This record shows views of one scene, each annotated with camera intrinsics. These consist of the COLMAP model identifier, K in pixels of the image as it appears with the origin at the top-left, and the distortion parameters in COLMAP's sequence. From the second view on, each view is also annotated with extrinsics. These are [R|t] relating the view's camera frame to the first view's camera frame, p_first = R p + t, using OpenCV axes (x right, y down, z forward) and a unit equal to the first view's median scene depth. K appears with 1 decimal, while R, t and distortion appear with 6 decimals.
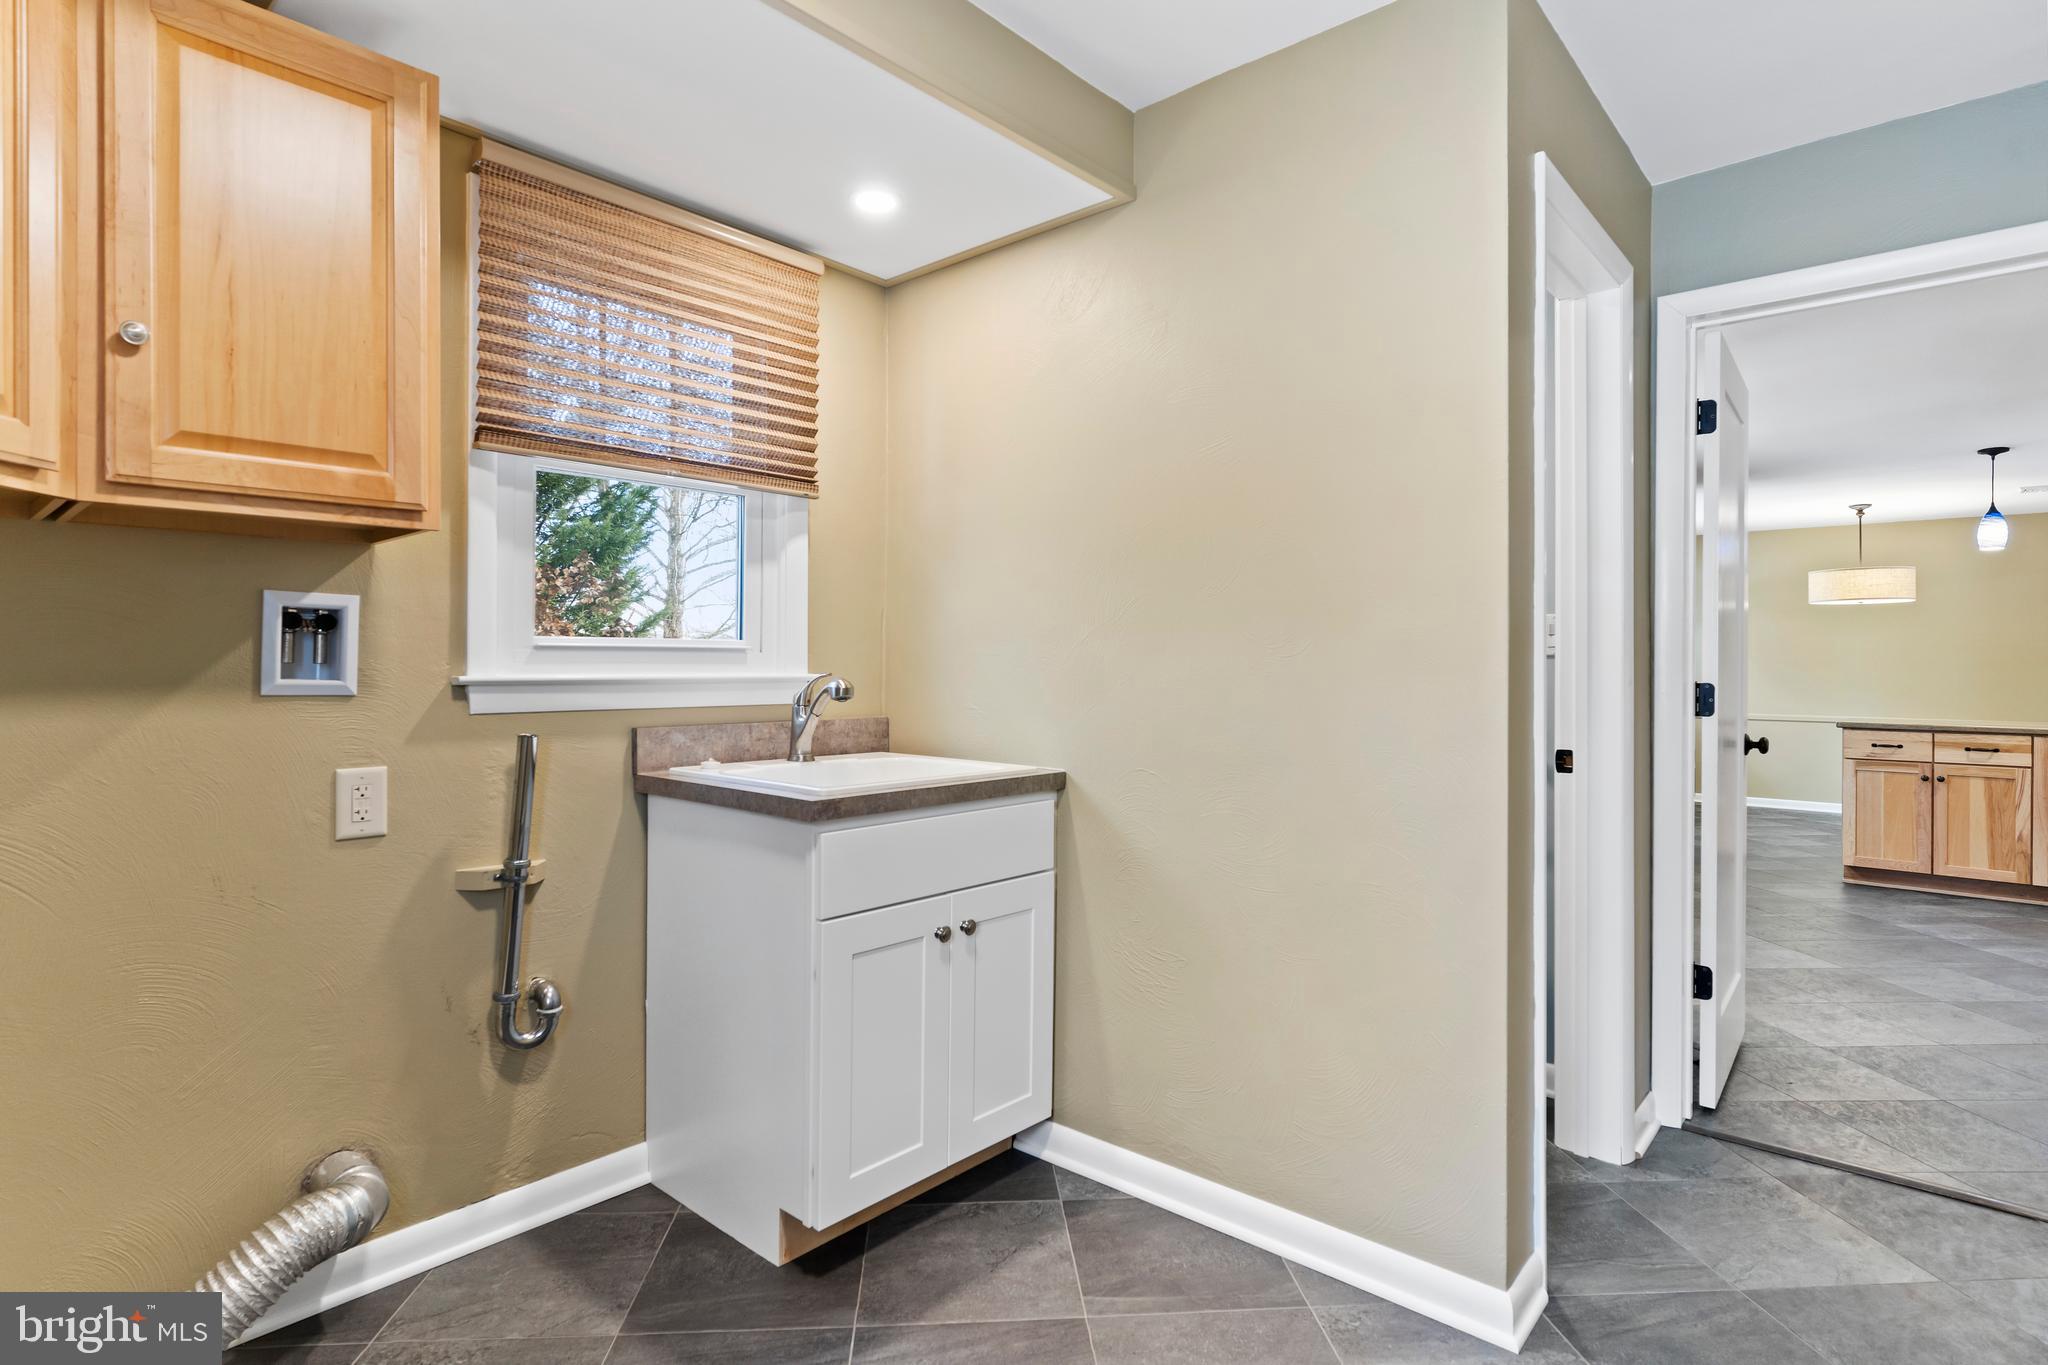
lens RADIAL K [[1049.5, 0, 1018.2], [0, 1049.5, 673.1], [0, 0, 1]] dist [-0.003679, 0.001820]
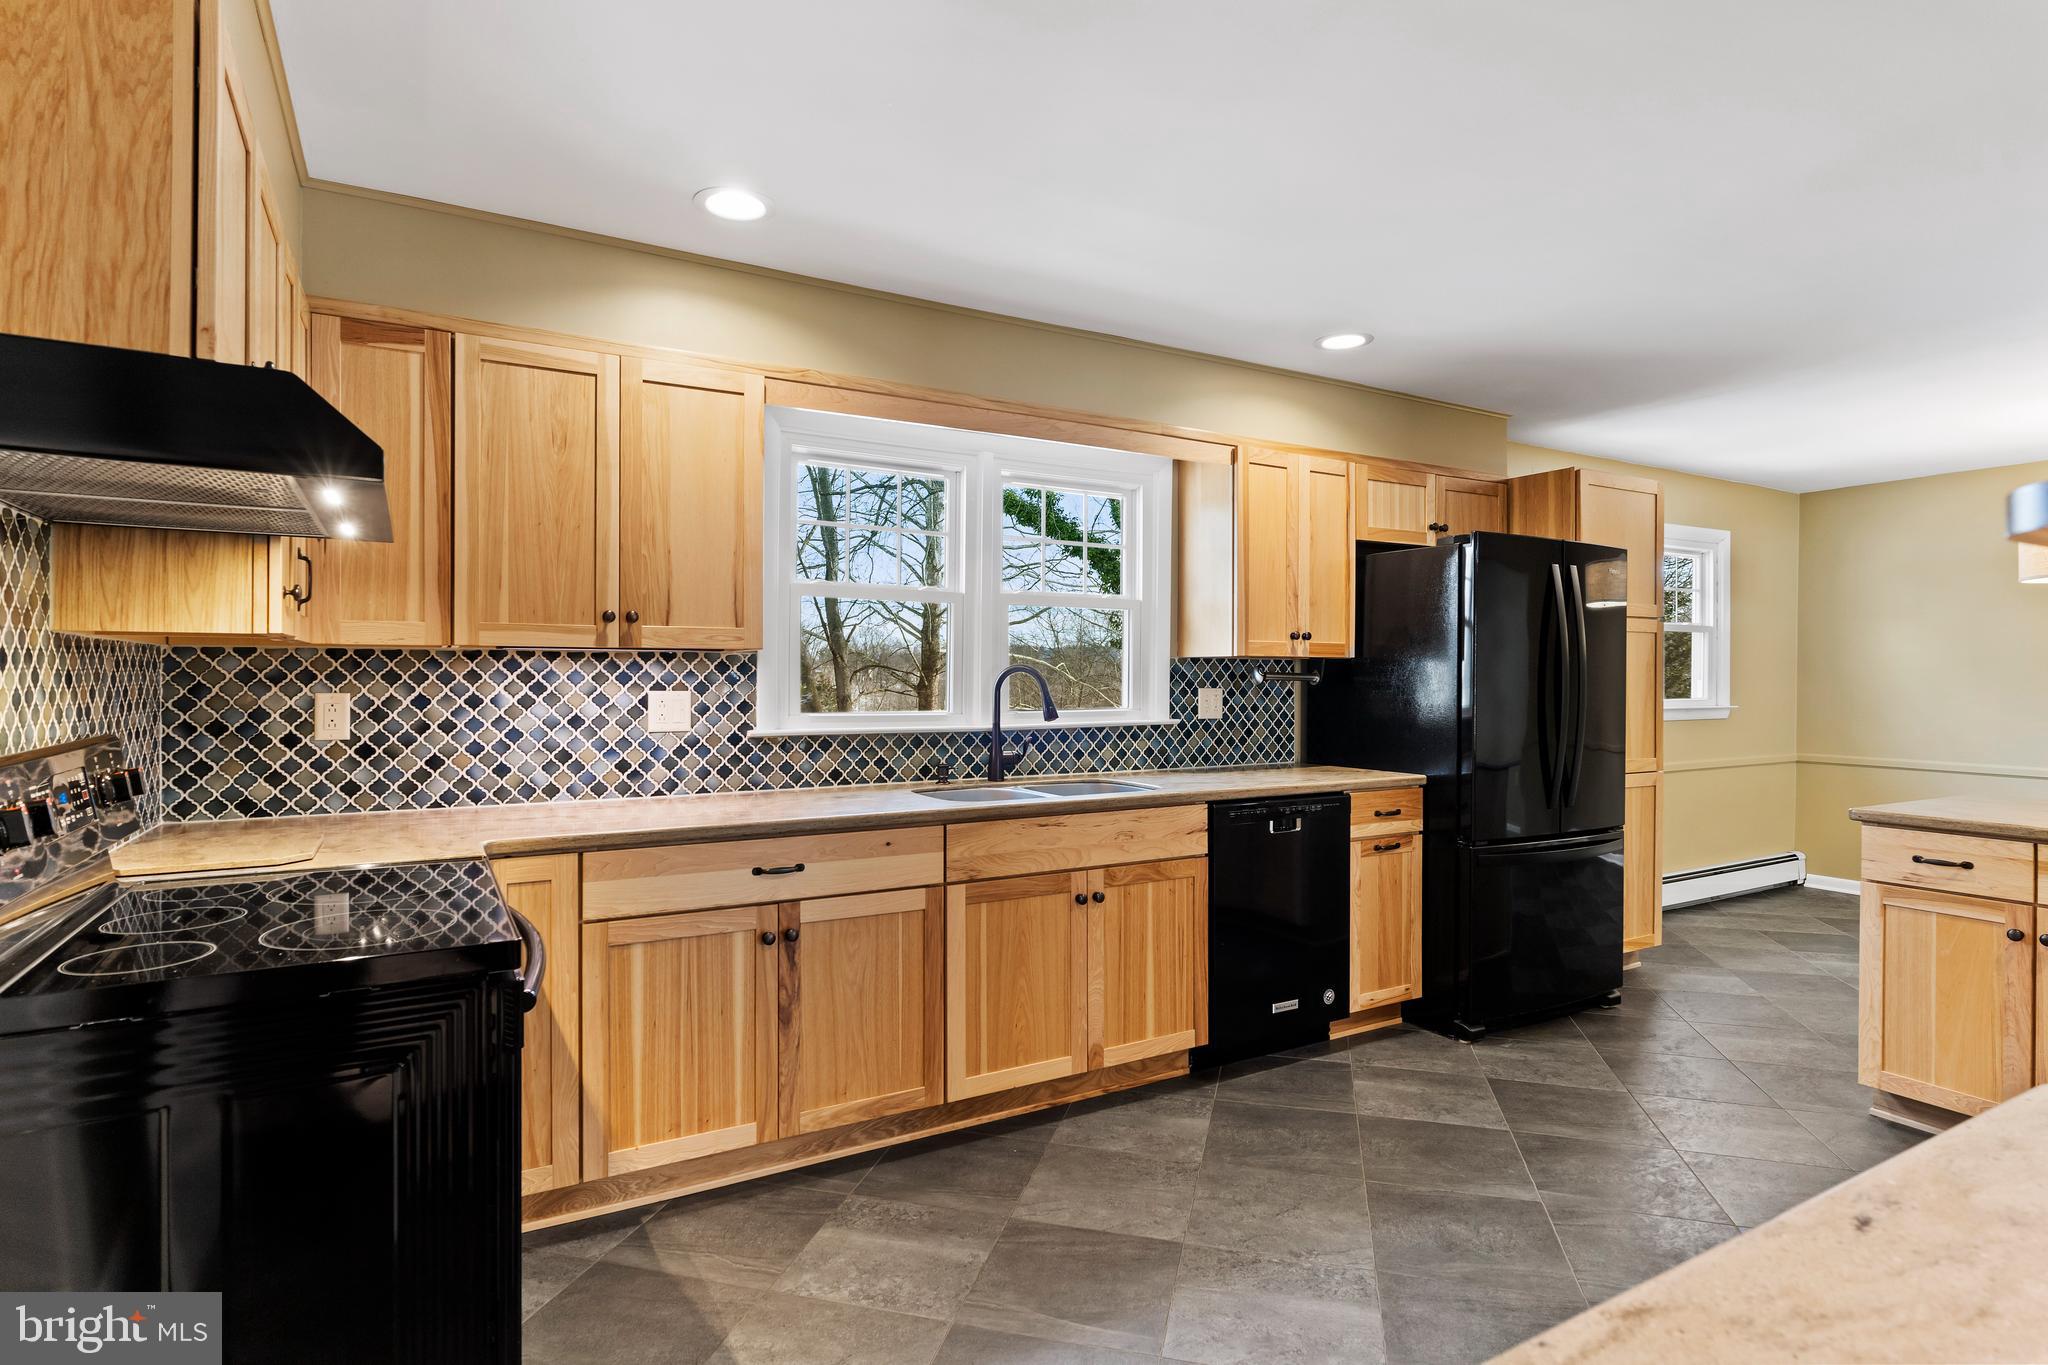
lens RADIAL K [[1049.5, 0, 1018.2], [0, 1049.5, 673.1], [0, 0, 1]] dist [-0.003679, 0.001820]
pose [[0.947388, 0.000999, -0.320086, 0.582218], [-0.003308, 0.999972, -0.006670, -0.016926], [0.320070, 0.007378, 0.947365, 0.388637]]
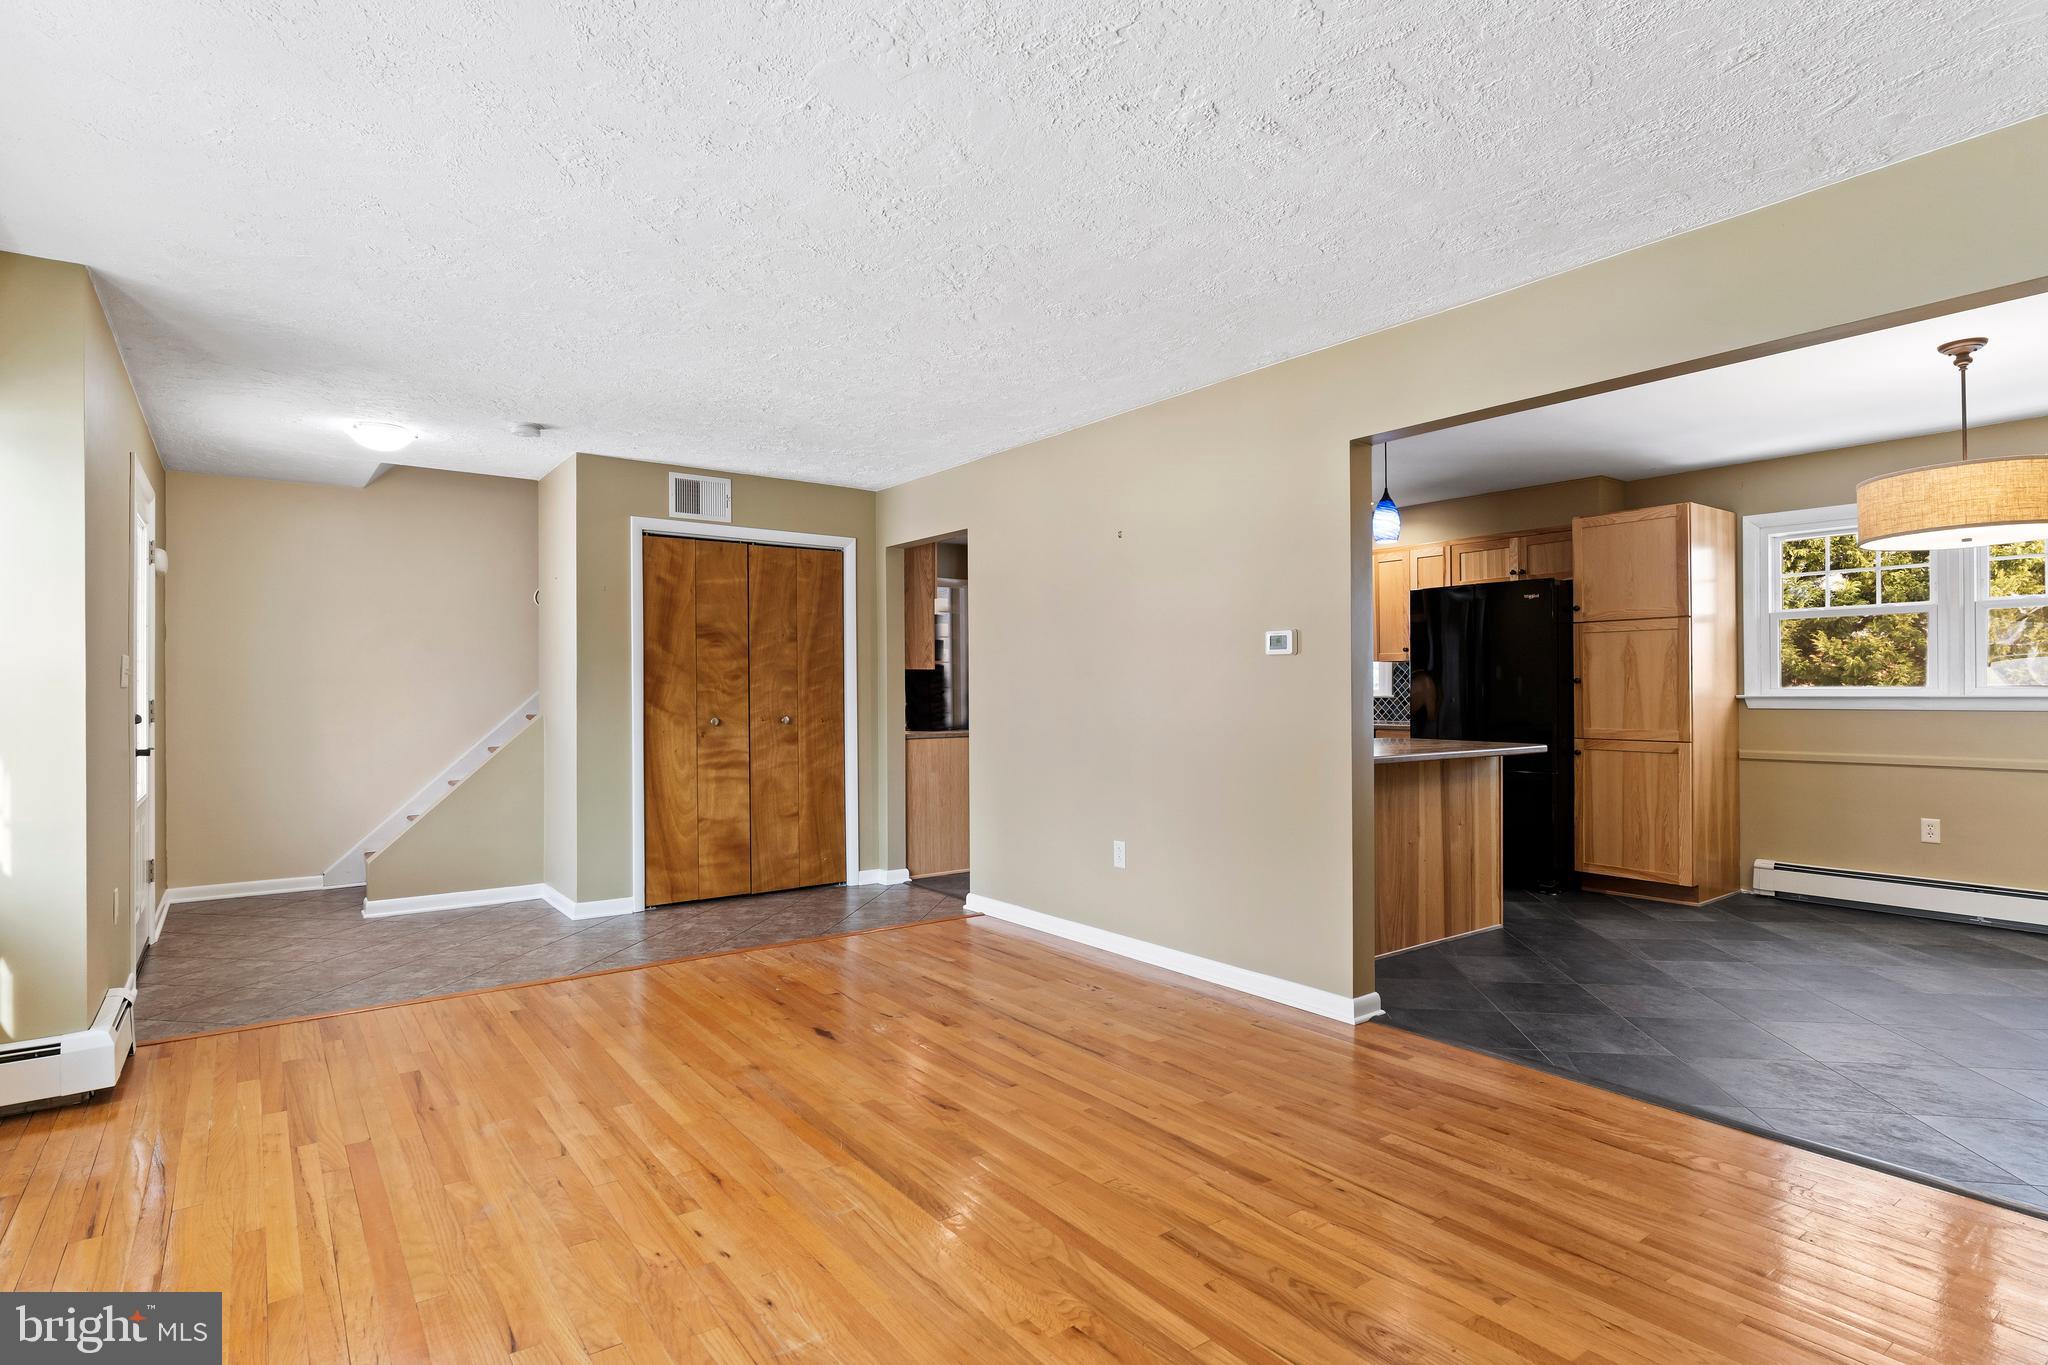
lens RADIAL K [[1044.1, 0, 1024.0], [0, 1044.1, 682.5], [0, 0, 1]] dist [-0.003067, 0.002127]
pose [[-0.206577, -0.006892, -0.978406, 1.879556], [0.000949, 0.999973, -0.007244, 0.002413], [0.978430, -0.002425, -0.206565, 0.908322]]
